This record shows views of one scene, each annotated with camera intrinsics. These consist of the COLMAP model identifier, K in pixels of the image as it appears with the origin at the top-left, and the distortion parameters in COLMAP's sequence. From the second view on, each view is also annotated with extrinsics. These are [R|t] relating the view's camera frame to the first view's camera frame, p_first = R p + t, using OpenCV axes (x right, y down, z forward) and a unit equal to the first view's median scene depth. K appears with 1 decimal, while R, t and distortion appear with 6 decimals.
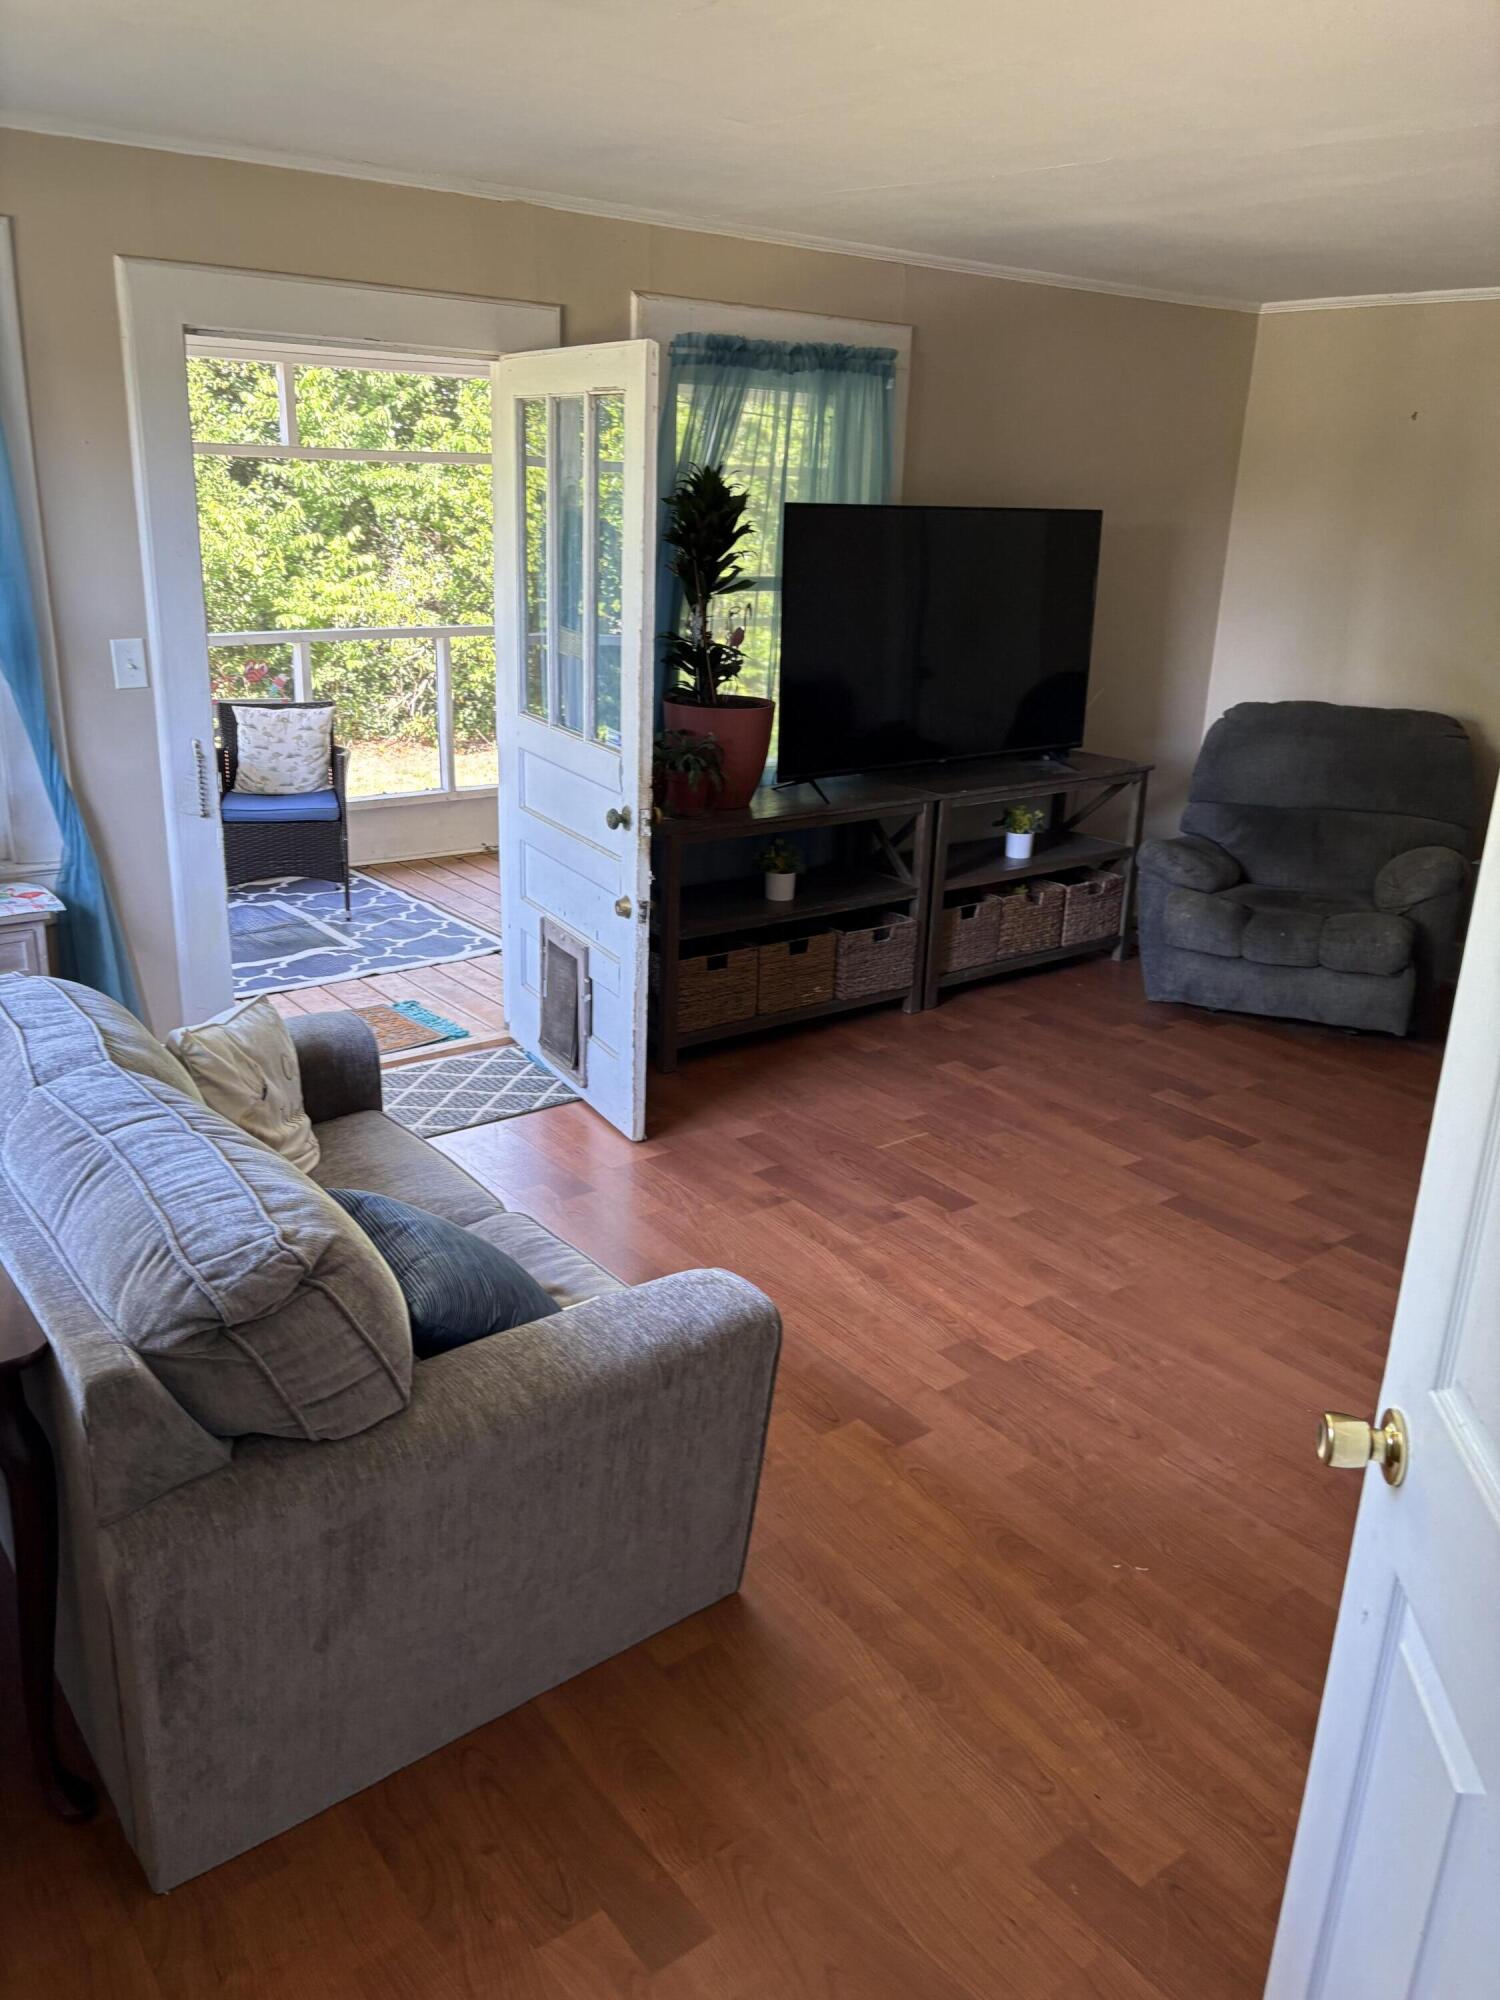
lens RADIAL K [[1534.6, 0, 750.0], [0, 1534.6, 1000.0], [0, 0, 1]] dist [0.033674, -0.001566]
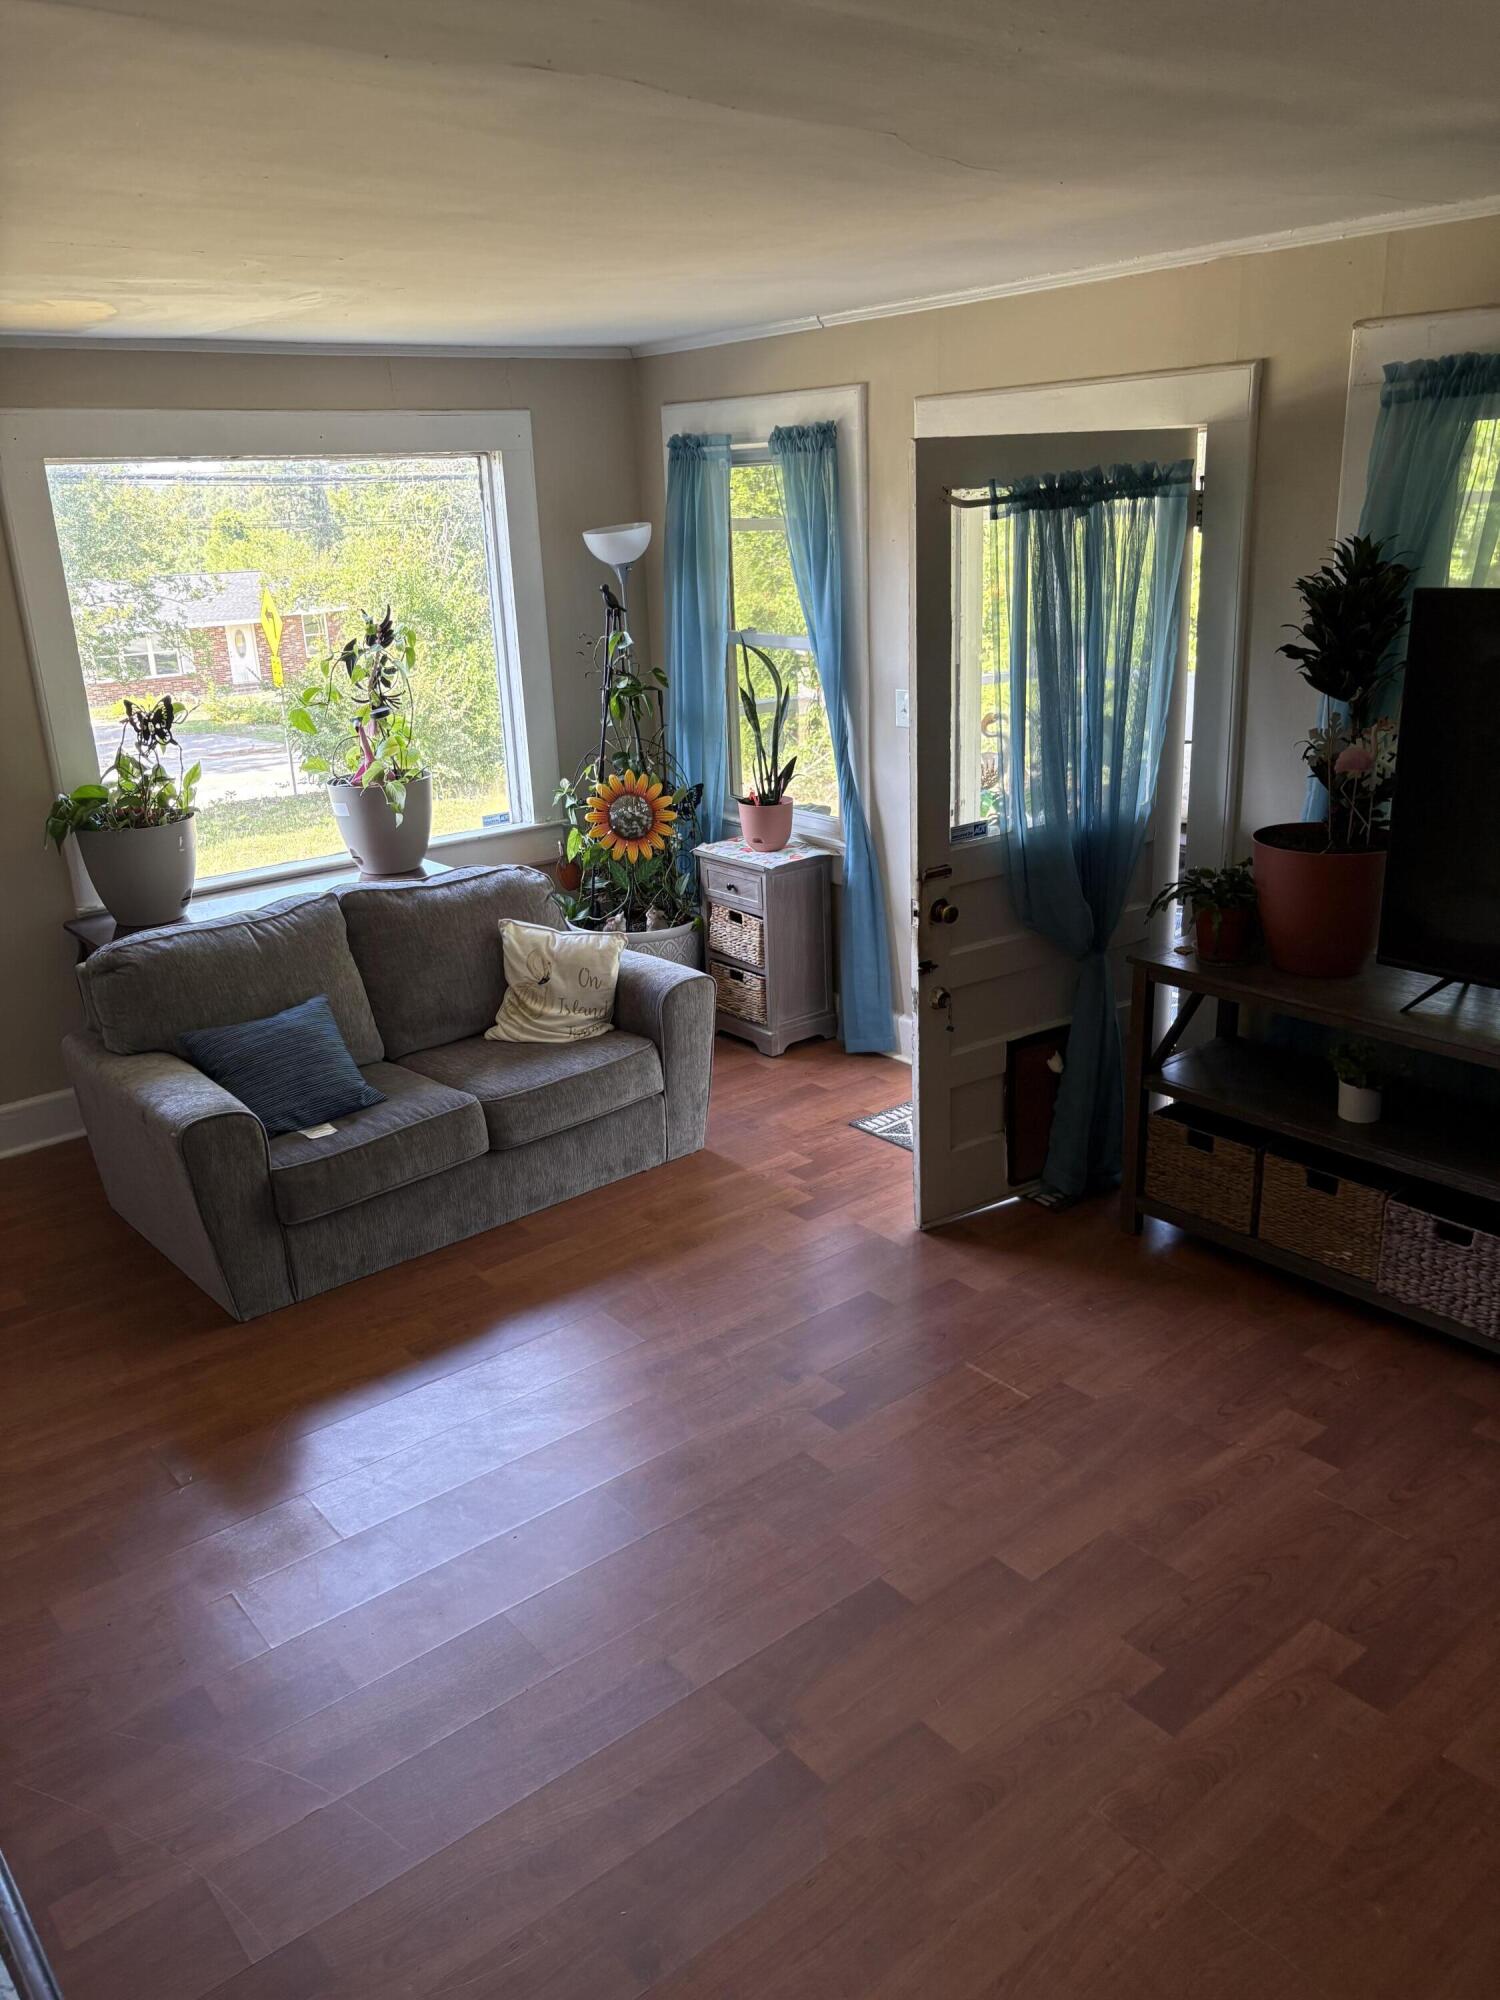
lens RADIAL K [[1492.0, 0, 750.0], [0, 1492.0, 1000.0], [0, 0, 1]] dist [-0.035796, -0.000969]
pose [[0.032750, 0.276096, -0.960572, 0.728119], [-0.293939, 0.921245, 0.254771, -0.230845], [0.955263, 0.274006, 0.111326, 0.691780]]
